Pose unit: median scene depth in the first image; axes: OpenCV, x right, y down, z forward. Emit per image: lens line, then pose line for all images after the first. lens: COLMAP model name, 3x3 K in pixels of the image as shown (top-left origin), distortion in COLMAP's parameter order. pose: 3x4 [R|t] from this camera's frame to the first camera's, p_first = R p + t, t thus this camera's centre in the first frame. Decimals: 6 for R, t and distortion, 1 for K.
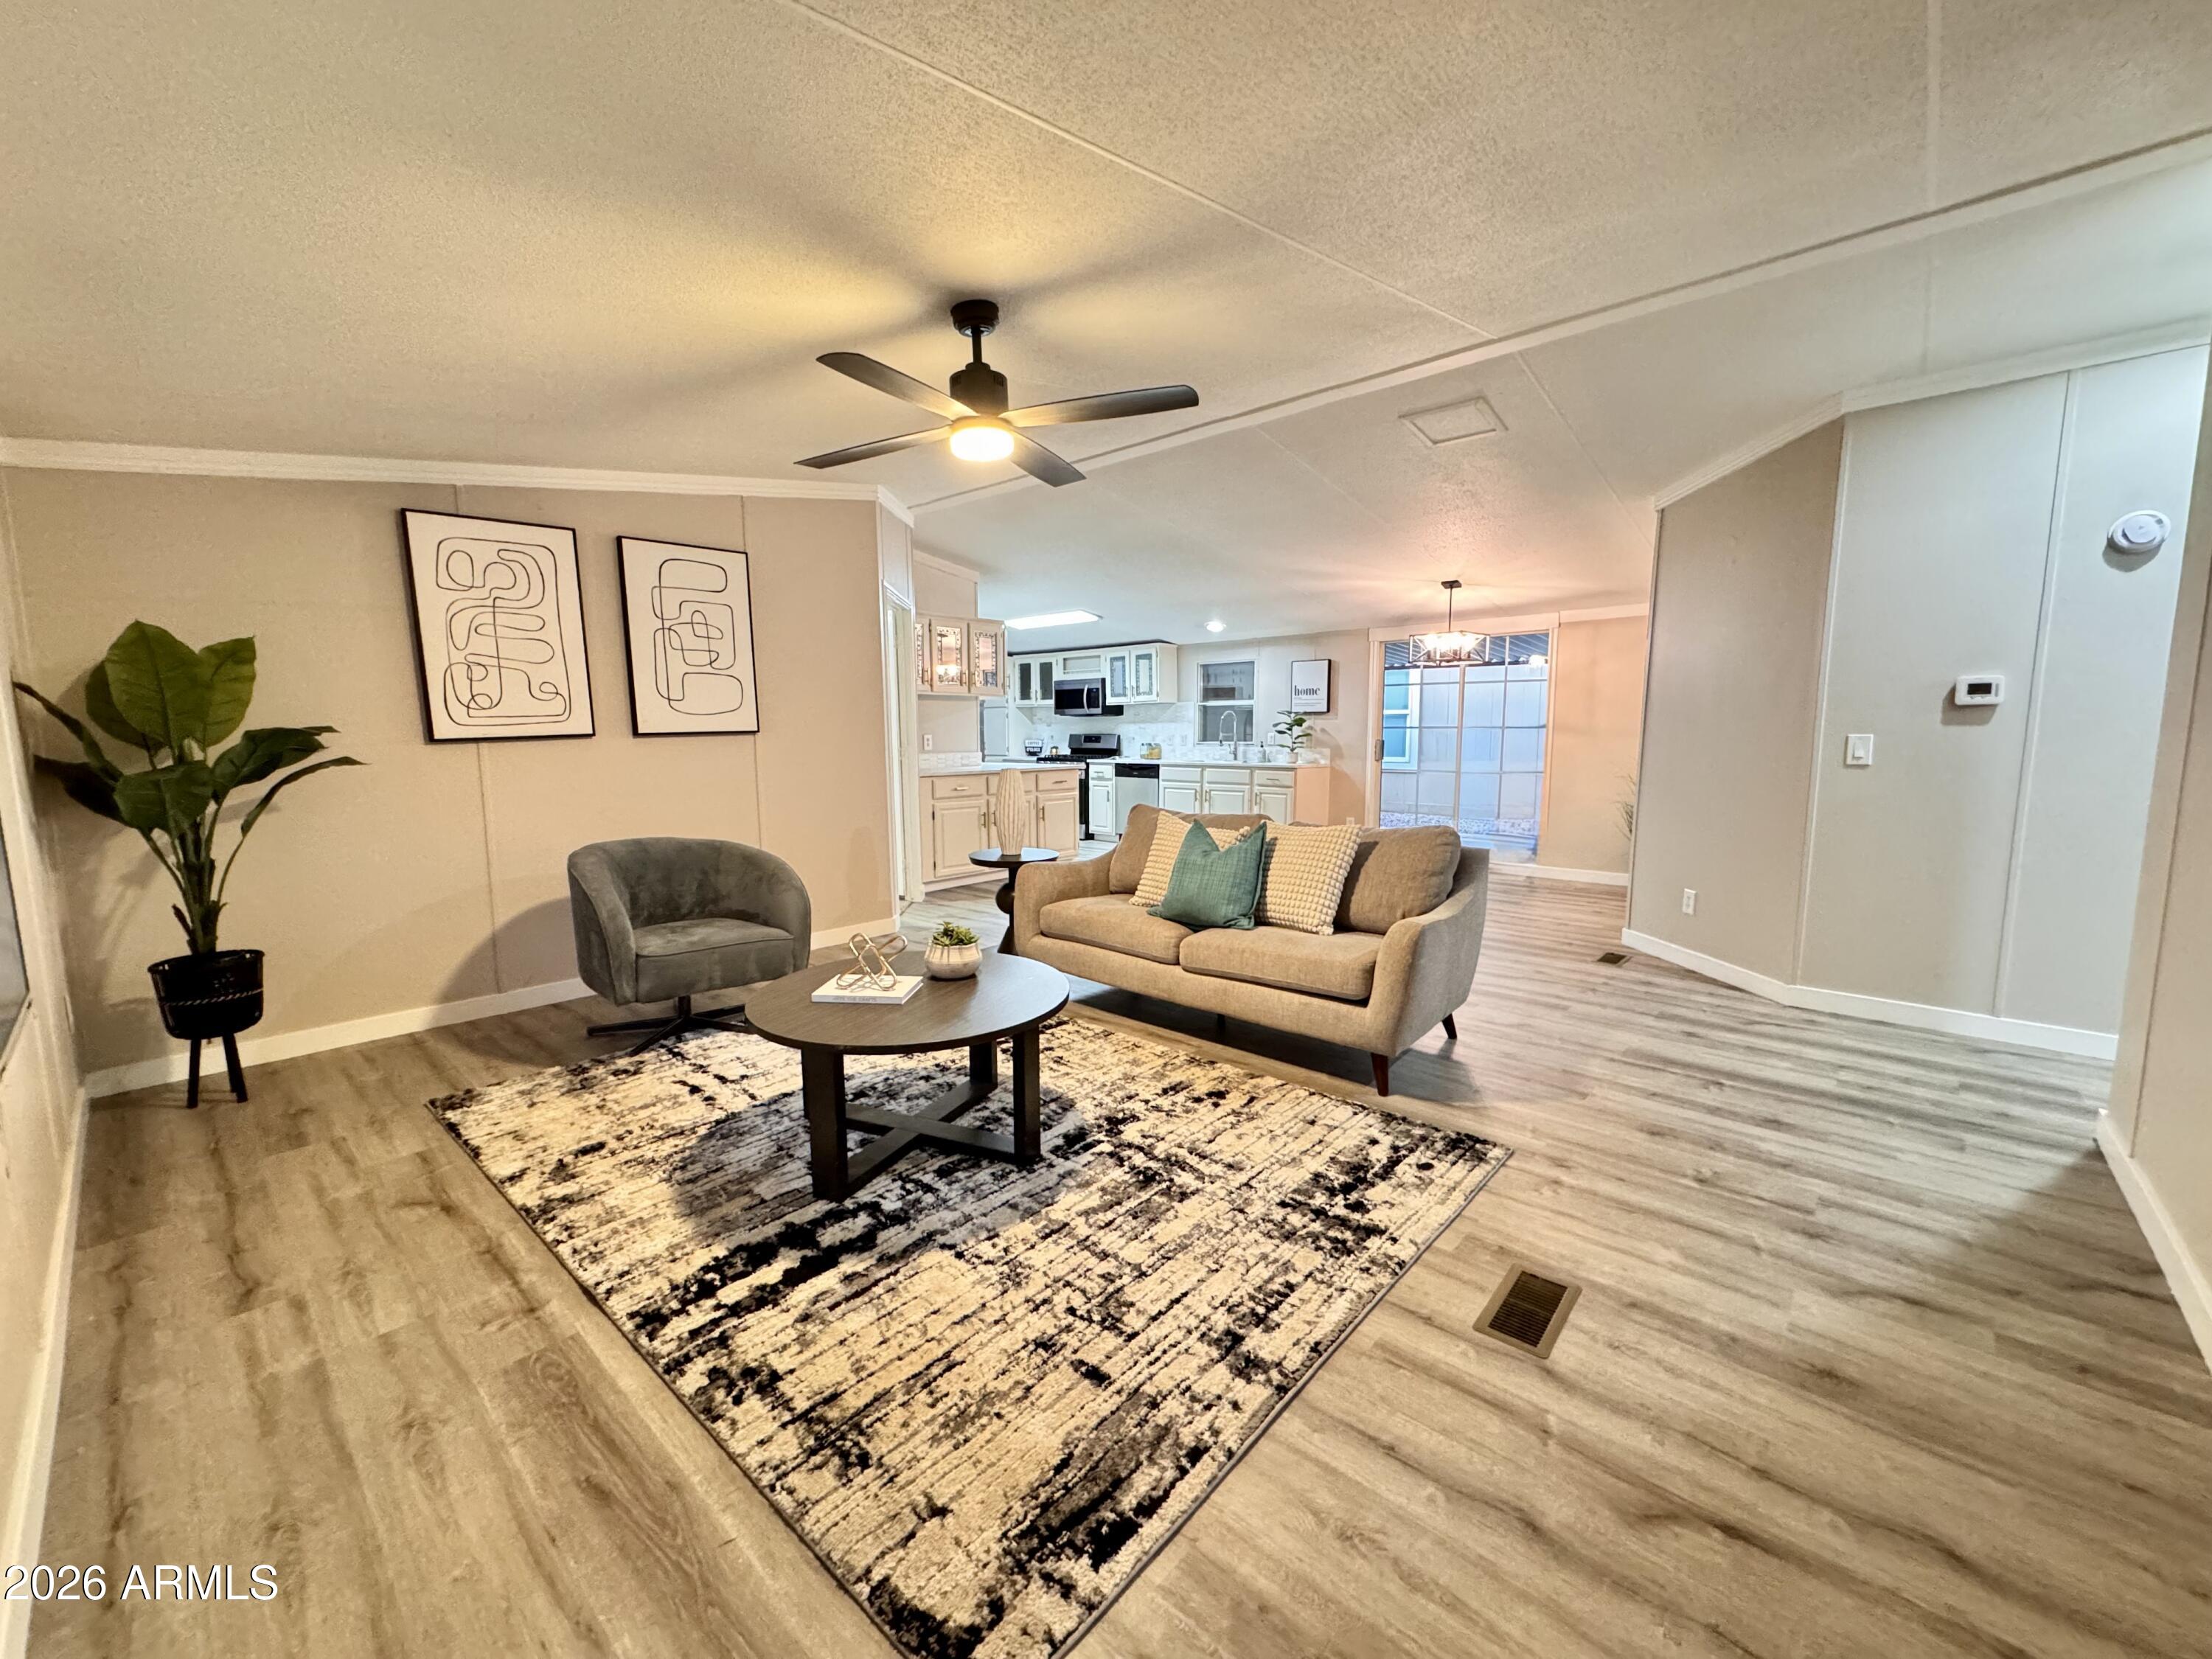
lens RADIAL K [[880.2, 0, 1098.2], [0, 880.2, 838.1], [0, 0, 1]] dist [-0.003788, 0.000673]
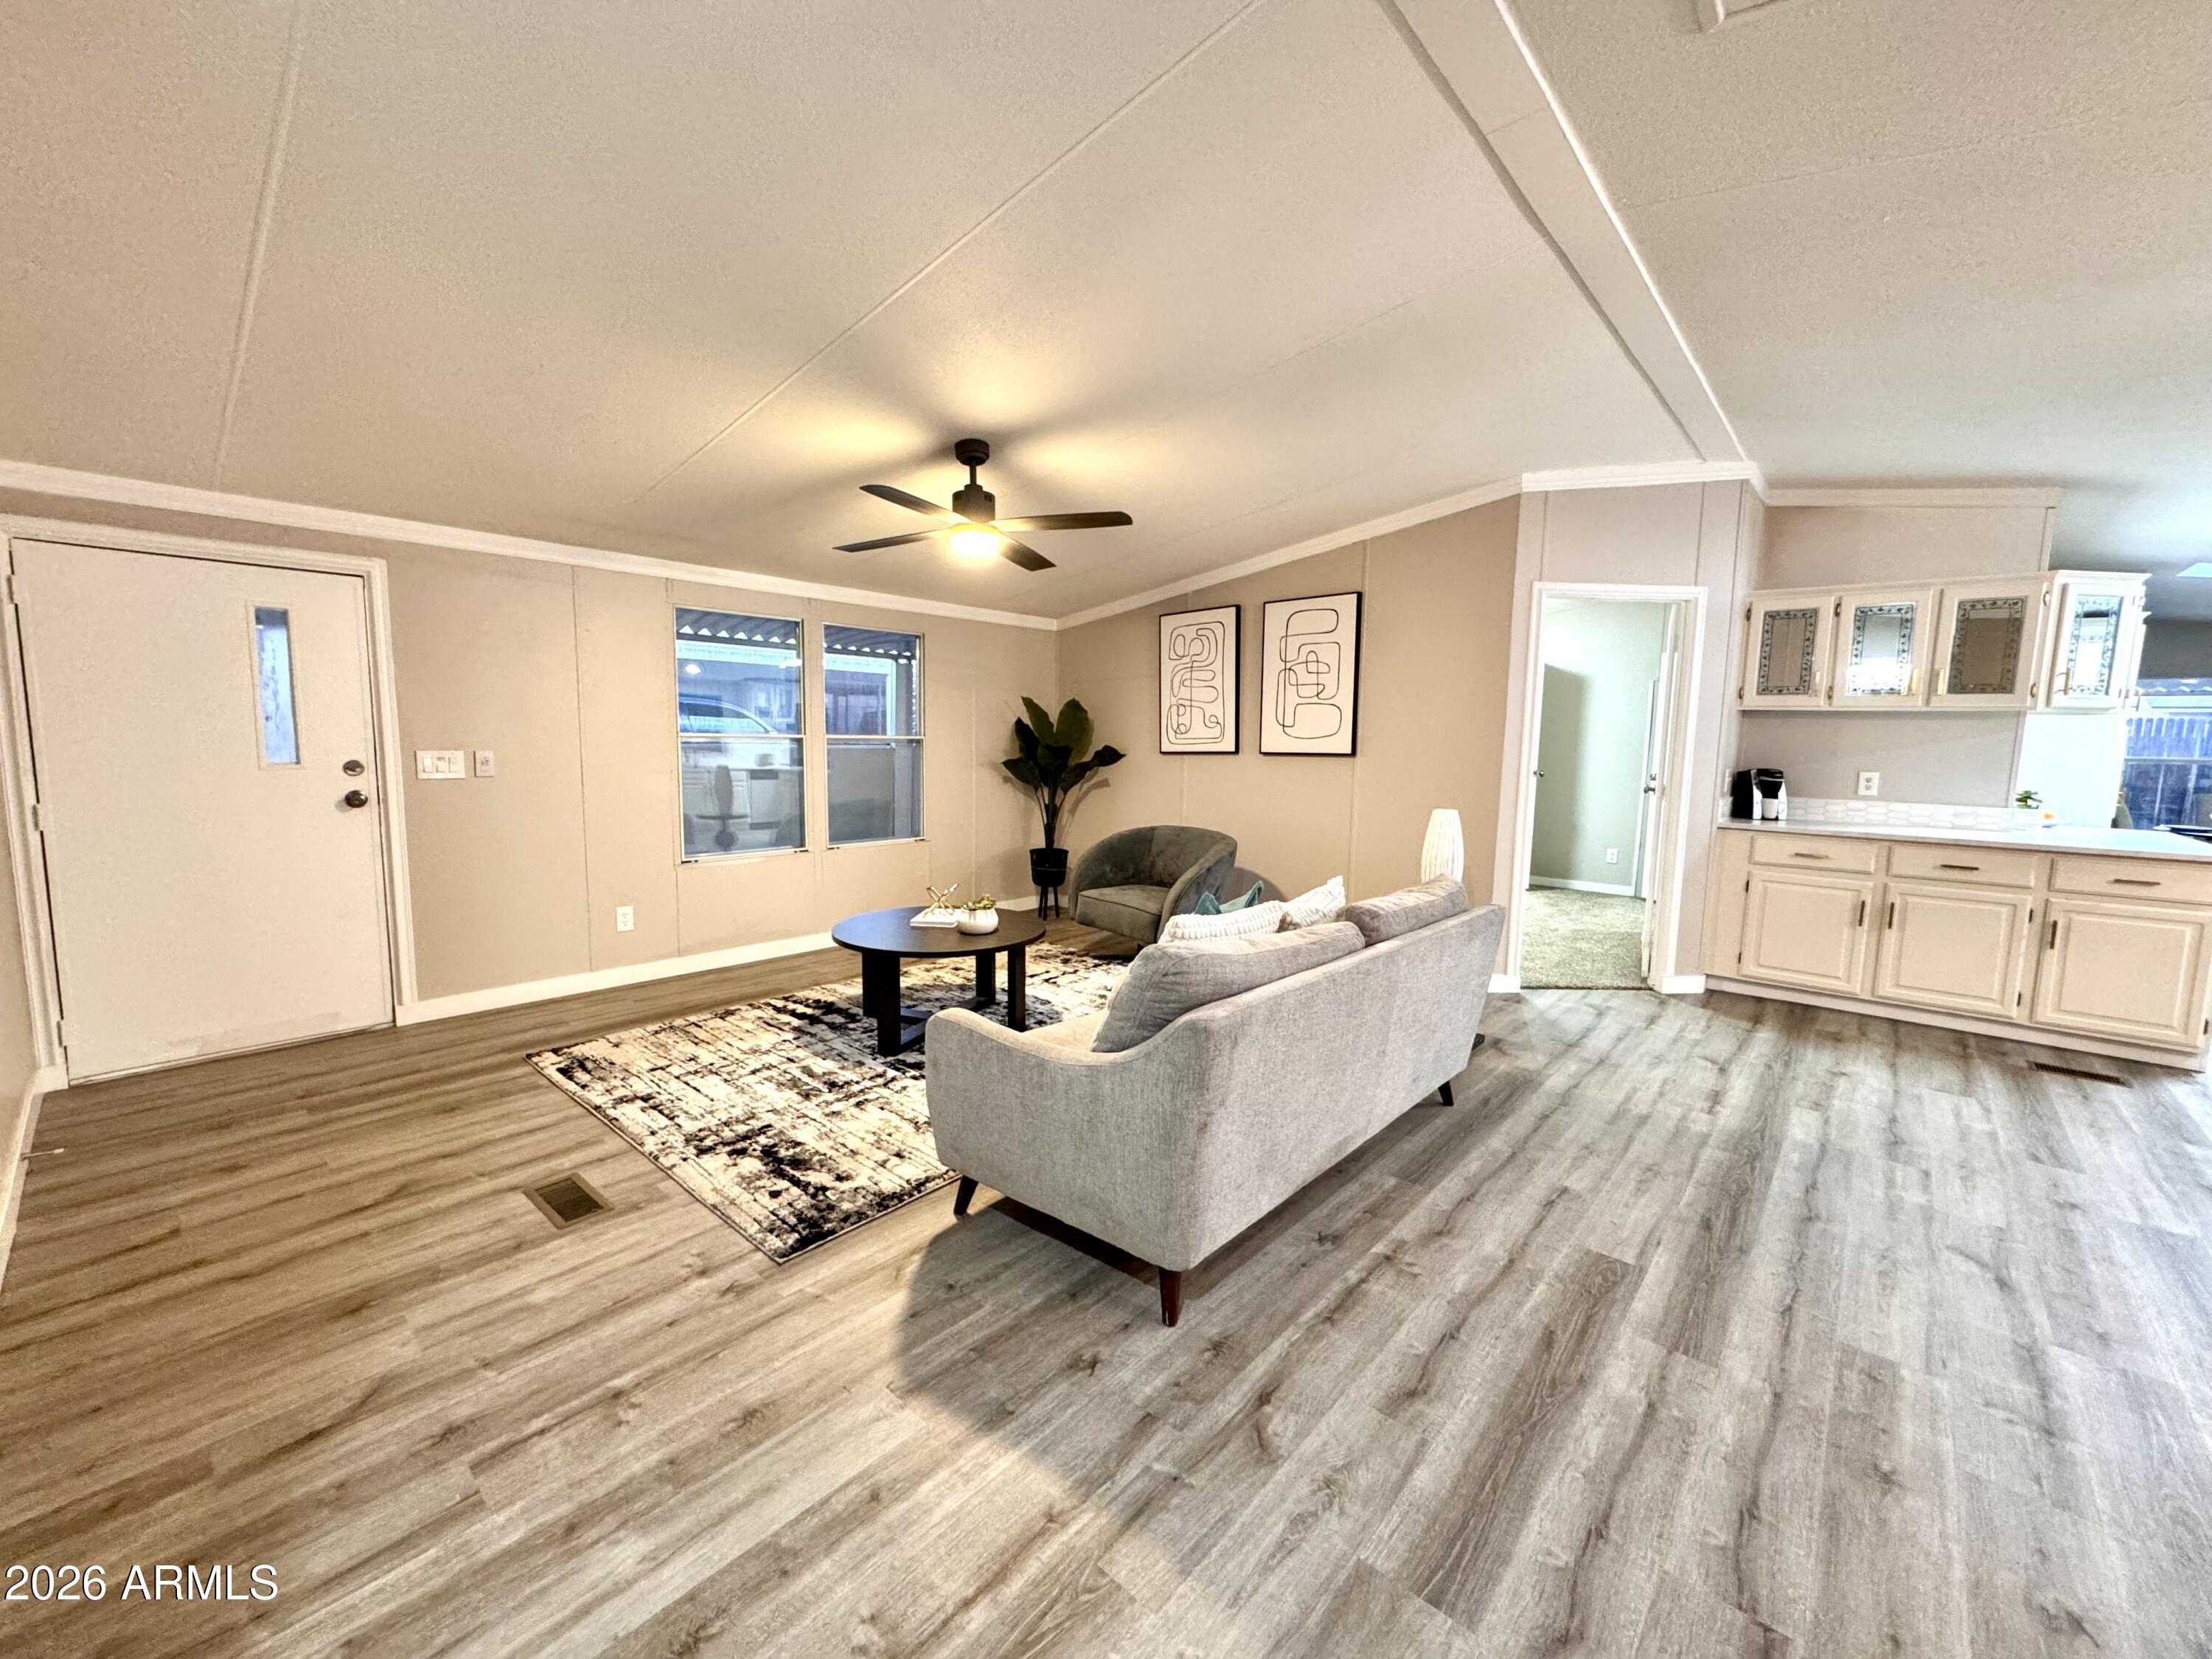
lens RADIAL K [[880.2, 0, 1103.6], [0, 880.2, 832.0], [0, 0, 1]] dist [-0.003788, 0.000673]
pose [[0.008440, 0.117459, -0.993042, 1.392235], [-0.140544, 0.983359, 0.115119, -0.215459], [0.990038, 0.138594, 0.024807, 1.349962]]
